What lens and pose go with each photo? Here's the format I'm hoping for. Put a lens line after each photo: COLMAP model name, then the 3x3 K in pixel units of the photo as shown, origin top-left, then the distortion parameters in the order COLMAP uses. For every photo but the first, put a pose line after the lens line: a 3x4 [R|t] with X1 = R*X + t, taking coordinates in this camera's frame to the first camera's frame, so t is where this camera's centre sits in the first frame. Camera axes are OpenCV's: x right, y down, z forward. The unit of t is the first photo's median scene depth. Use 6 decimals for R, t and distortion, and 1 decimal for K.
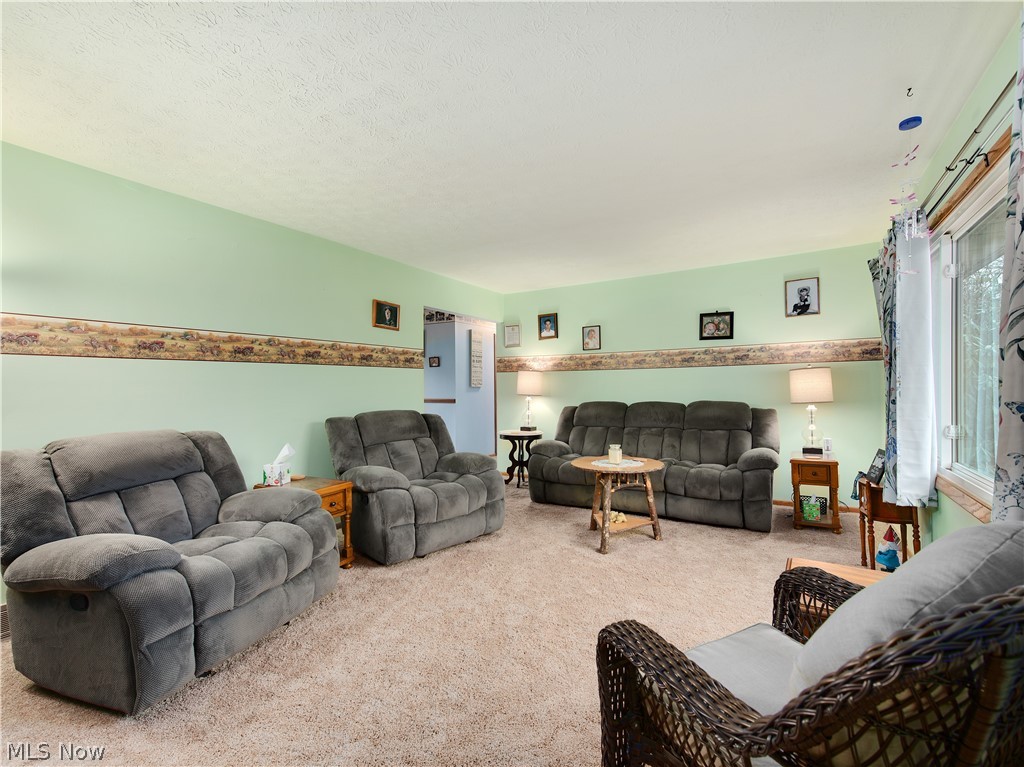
lens RADIAL K [[448.4, 0, 520.1], [0, 448.4, 386.0], [0, 0, 1]] dist [-0.000869, -0.003982]
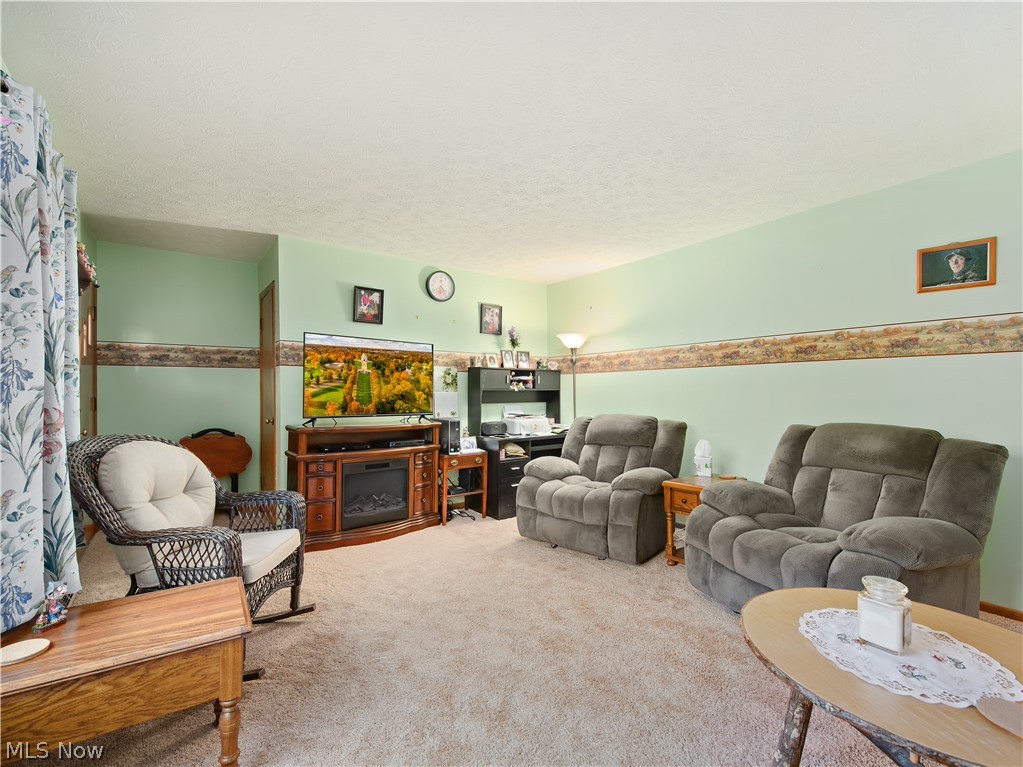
lens RADIAL K [[448.0, 0, 519.6], [0, 448.0, 386.0], [0, 0, 1]] dist [-0.000869, -0.003982]
pose [[-0.379809, 0.004042, -0.925056, 0.488914], [0.006975, 0.999975, 0.001505, -0.005881], [0.925039, -0.005881, -0.379827, 0.738409]]
